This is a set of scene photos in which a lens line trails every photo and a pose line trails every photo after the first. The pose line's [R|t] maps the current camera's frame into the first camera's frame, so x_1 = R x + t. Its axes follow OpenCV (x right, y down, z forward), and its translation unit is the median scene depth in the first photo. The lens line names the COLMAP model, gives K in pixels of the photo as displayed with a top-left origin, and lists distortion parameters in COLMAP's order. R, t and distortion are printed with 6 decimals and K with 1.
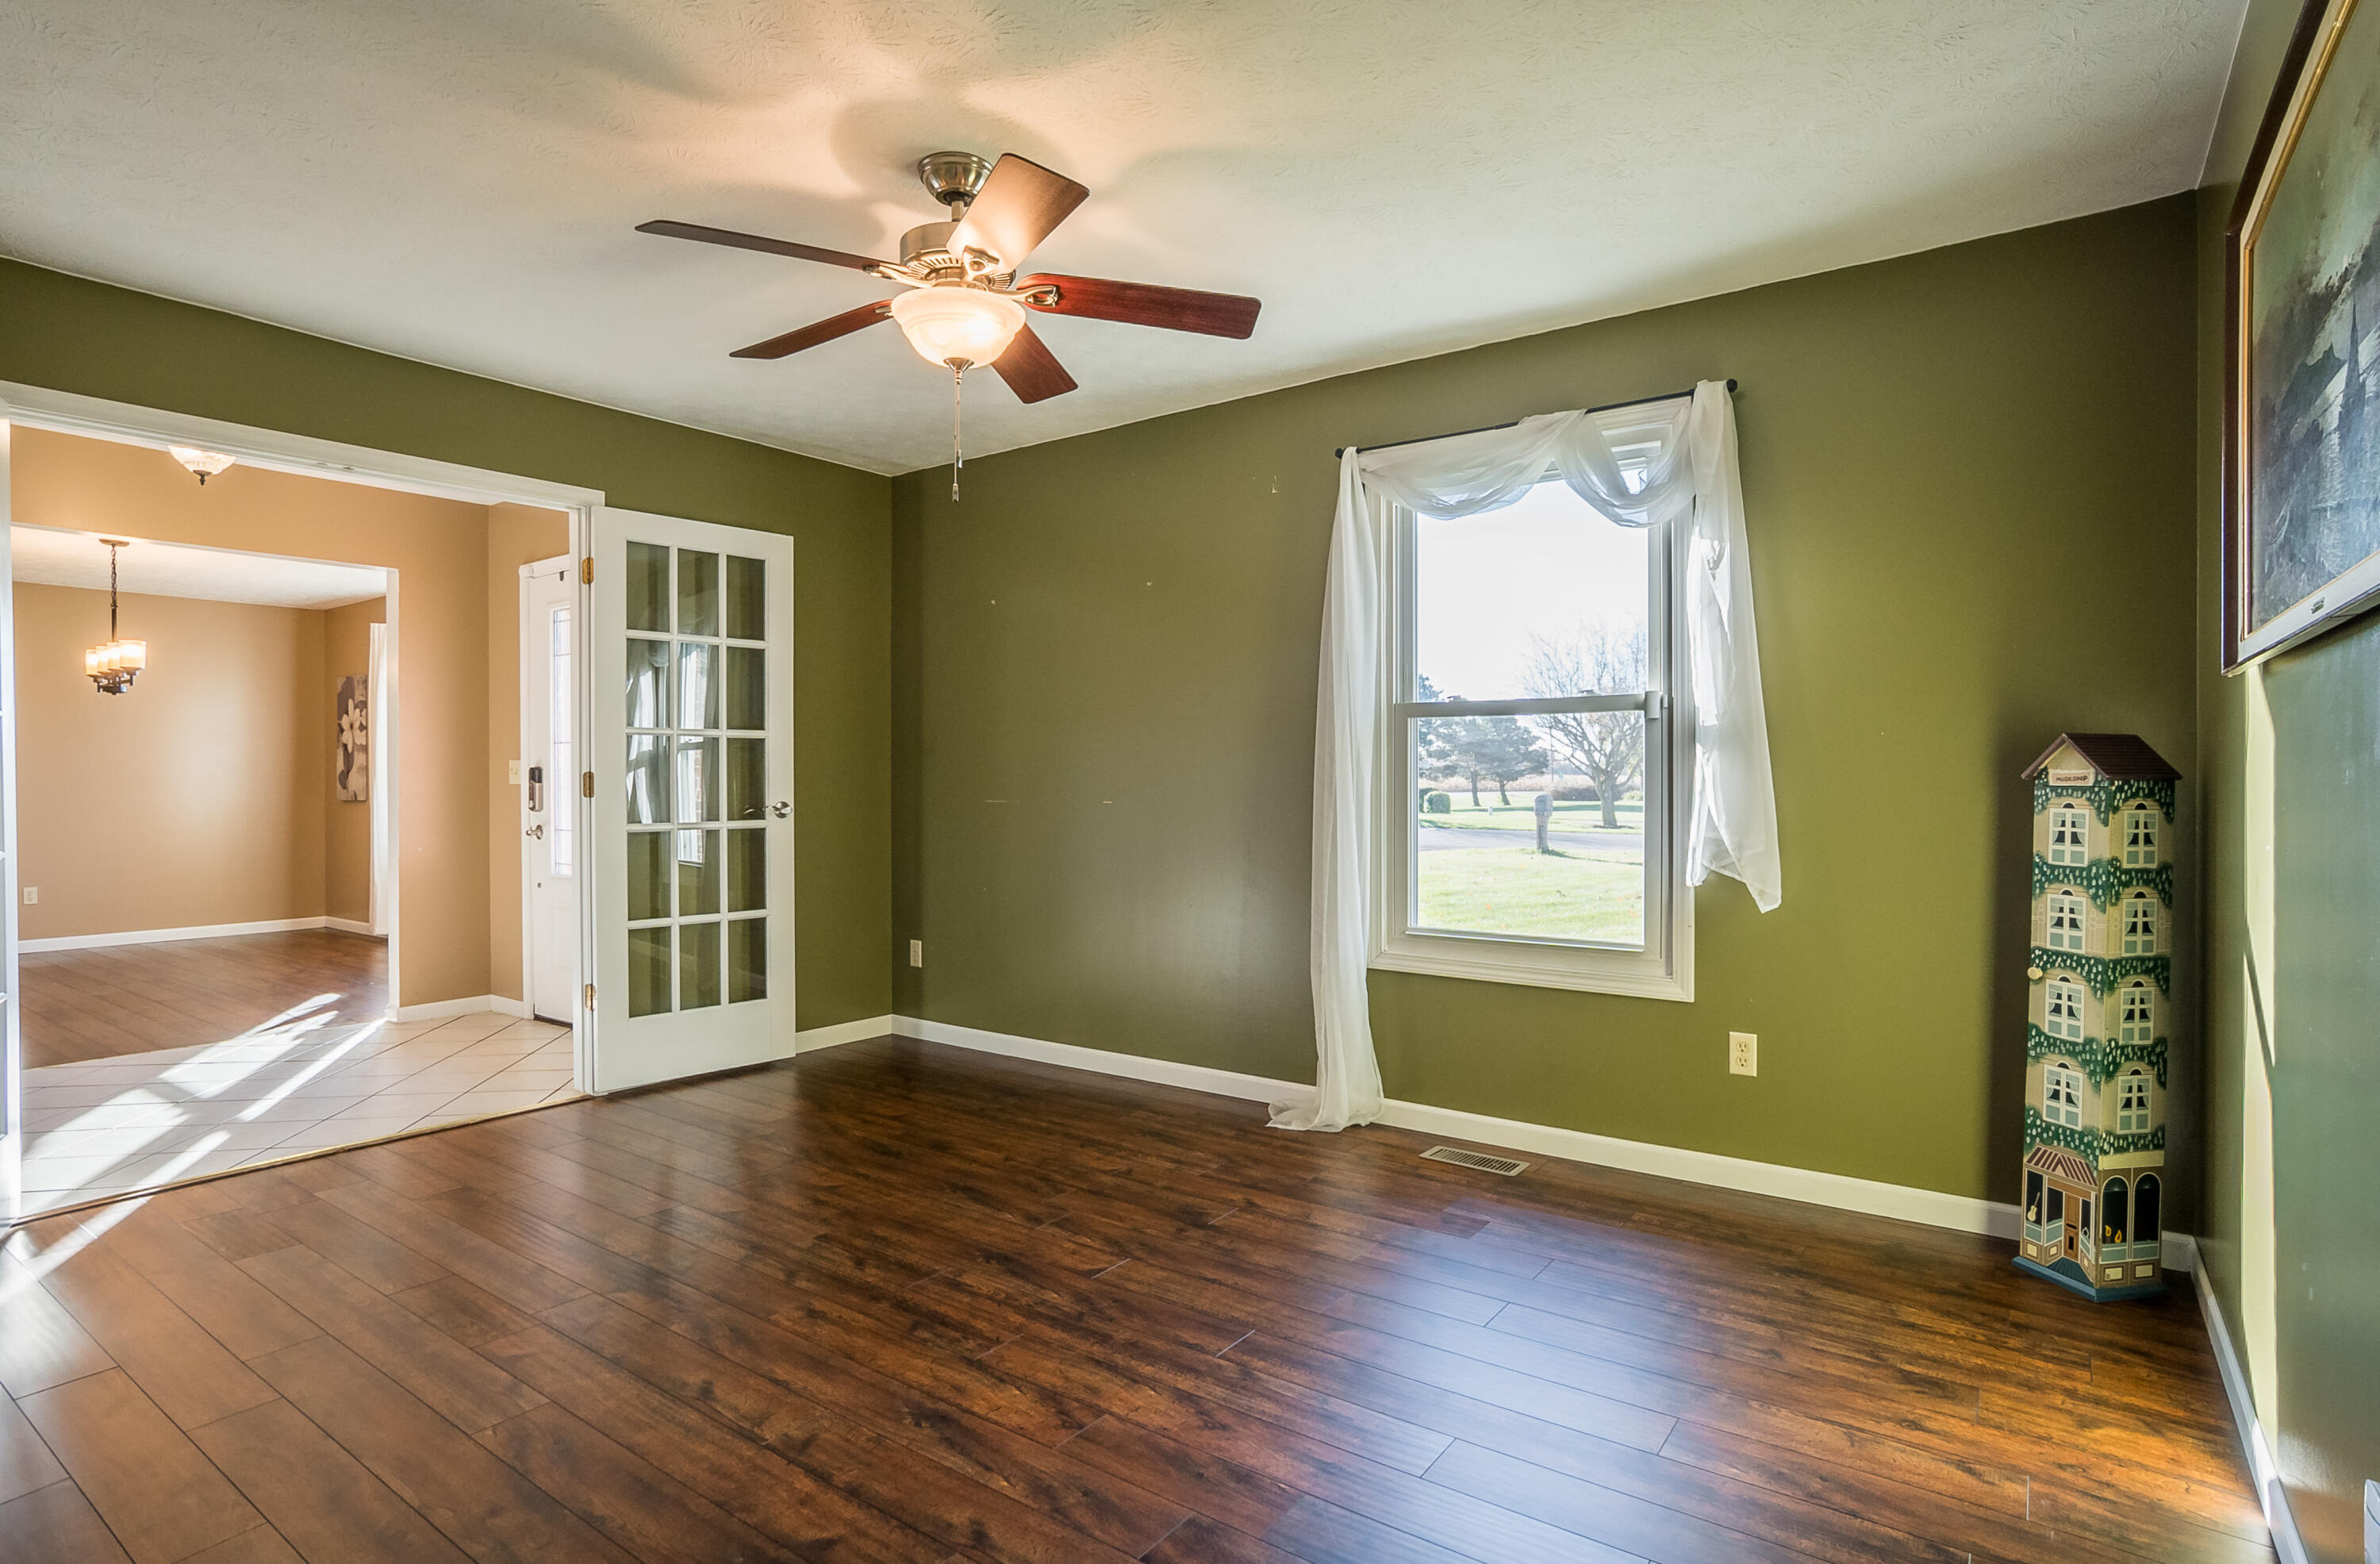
lens RADIAL K [[1282.2, 0, 1206.1], [0, 1282.2, 789.5], [0, 0, 1]] dist [-0.035158, -0.001785]
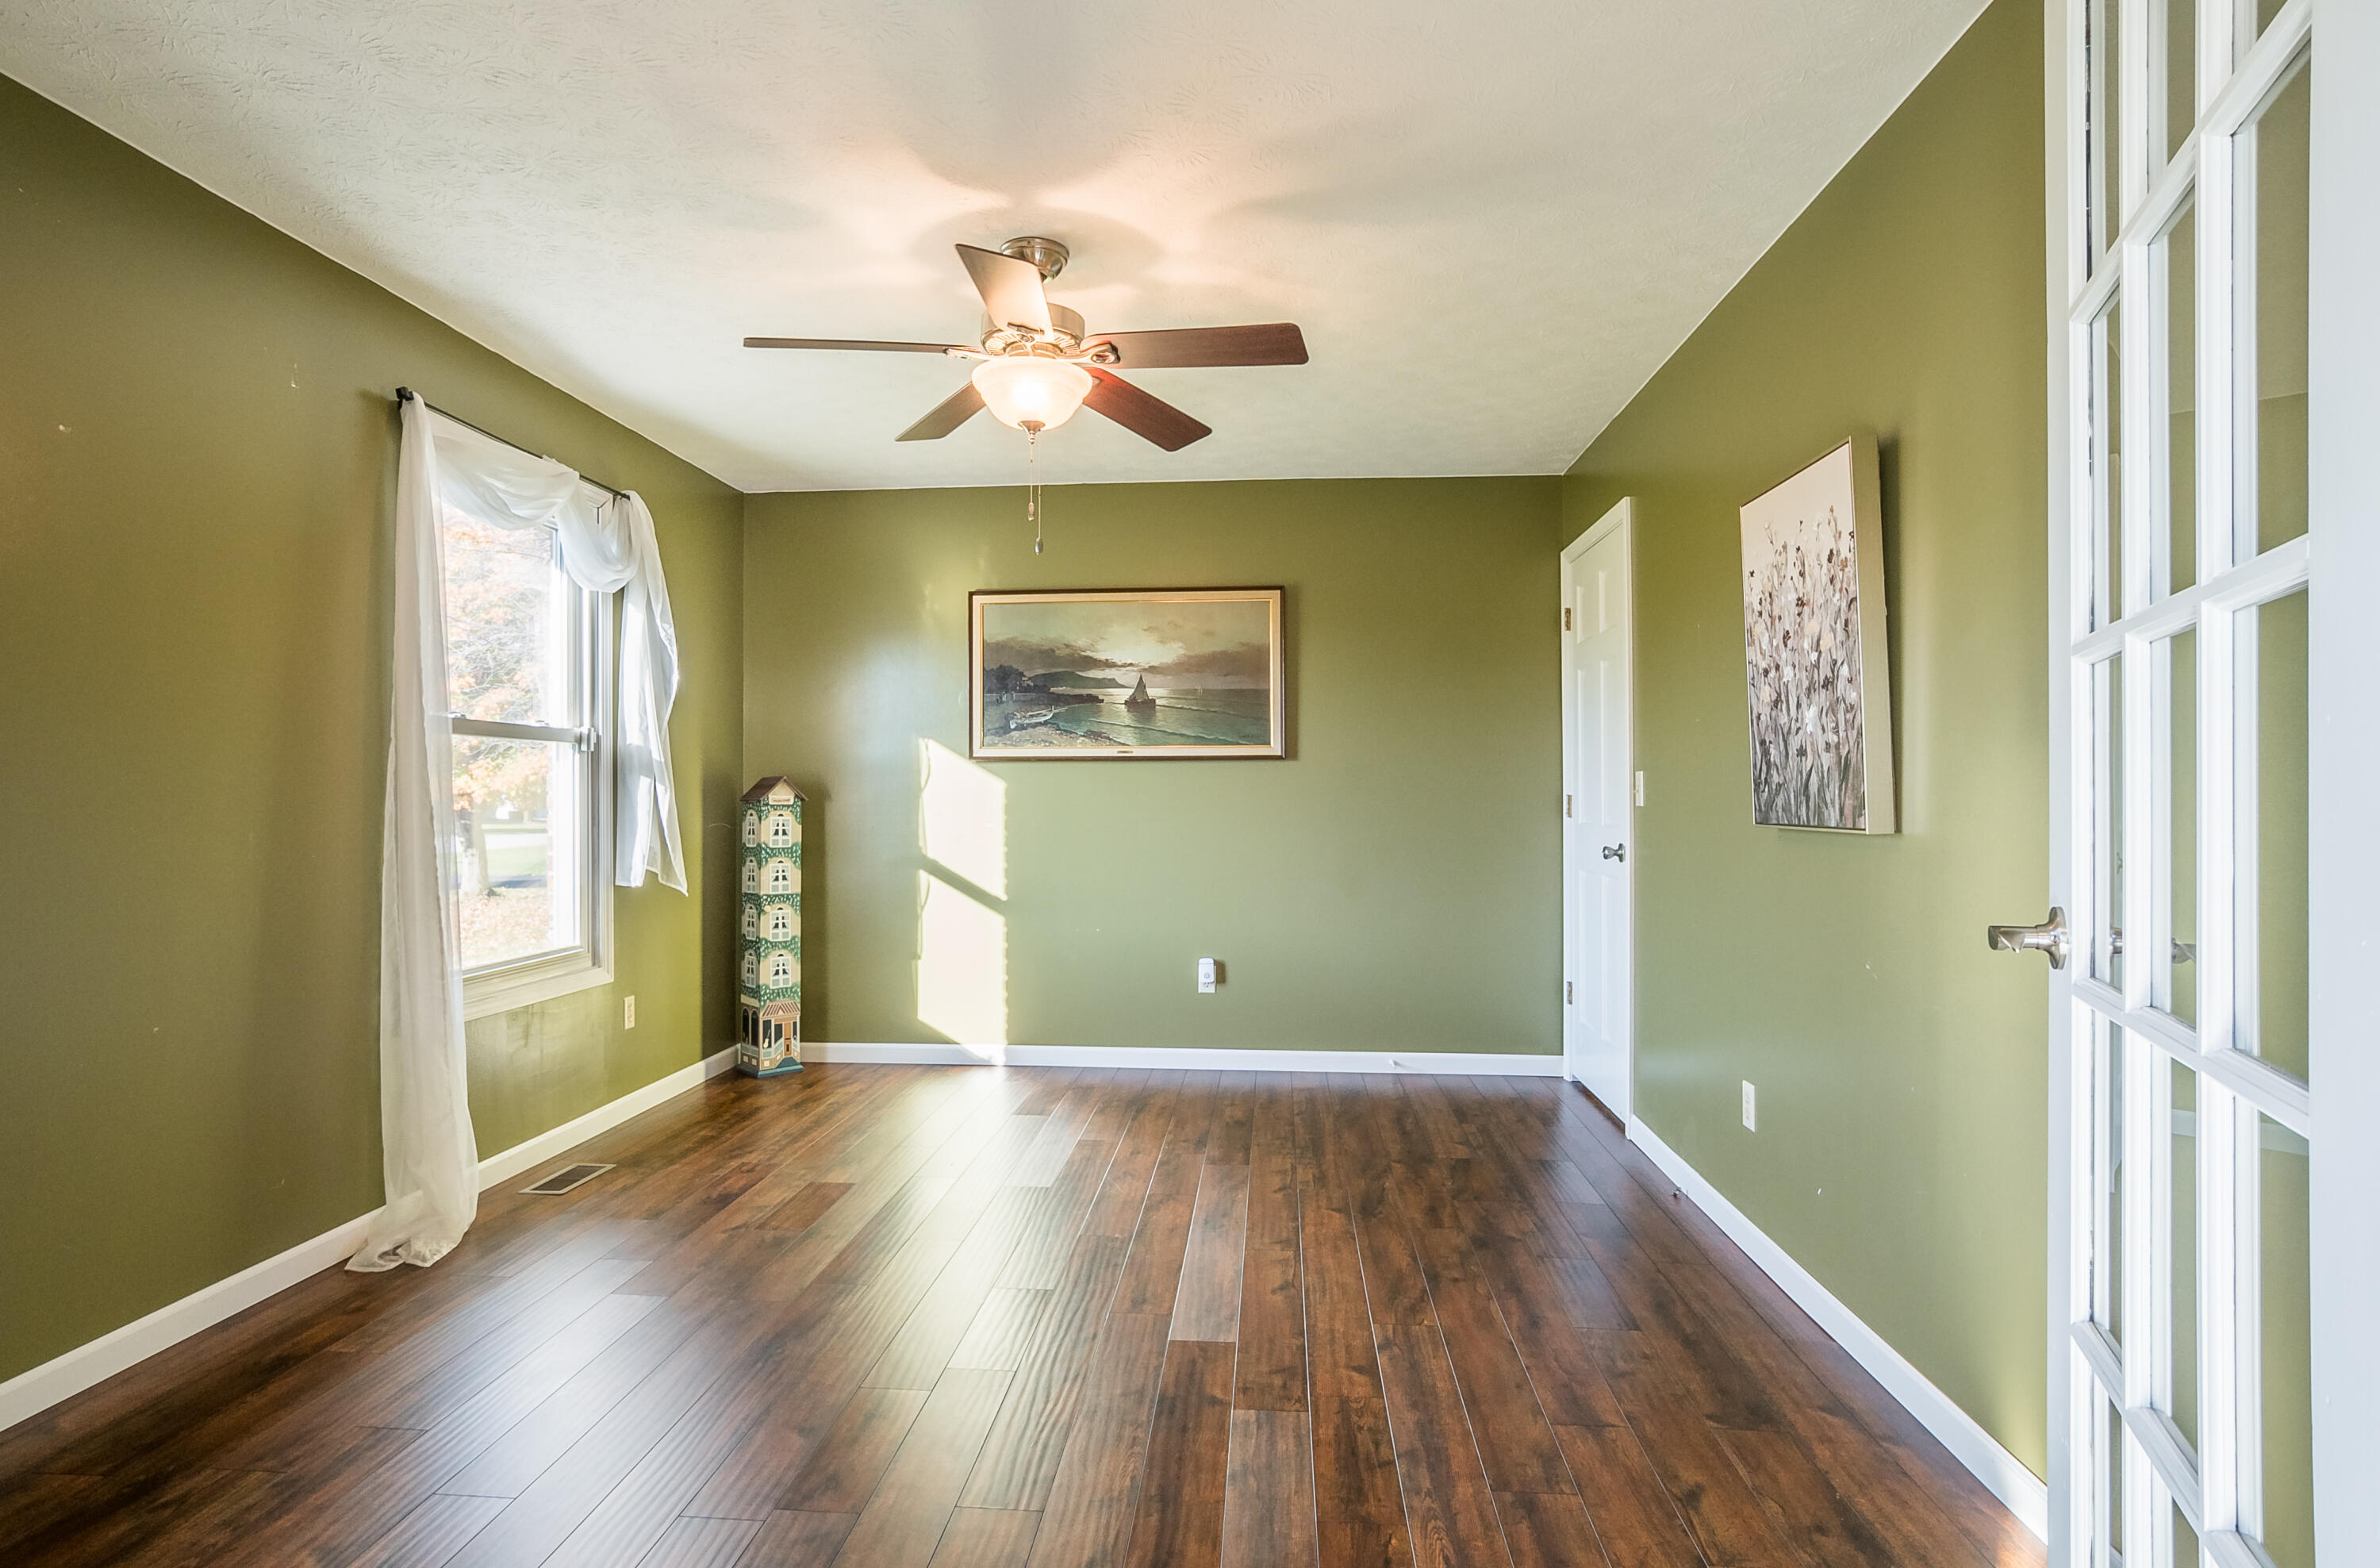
lens RADIAL K [[1200.8, 0, 1194.4], [0, 1200.8, 790.9], [0, 0, 1]] dist [-0.006380, 0.005823]
pose [[-0.547839, 0.006310, 0.836560, -1.135287], [0.011374, 0.999935, -0.000094, -0.016184], [-0.836506, 0.009463, -0.547876, 1.451159]]
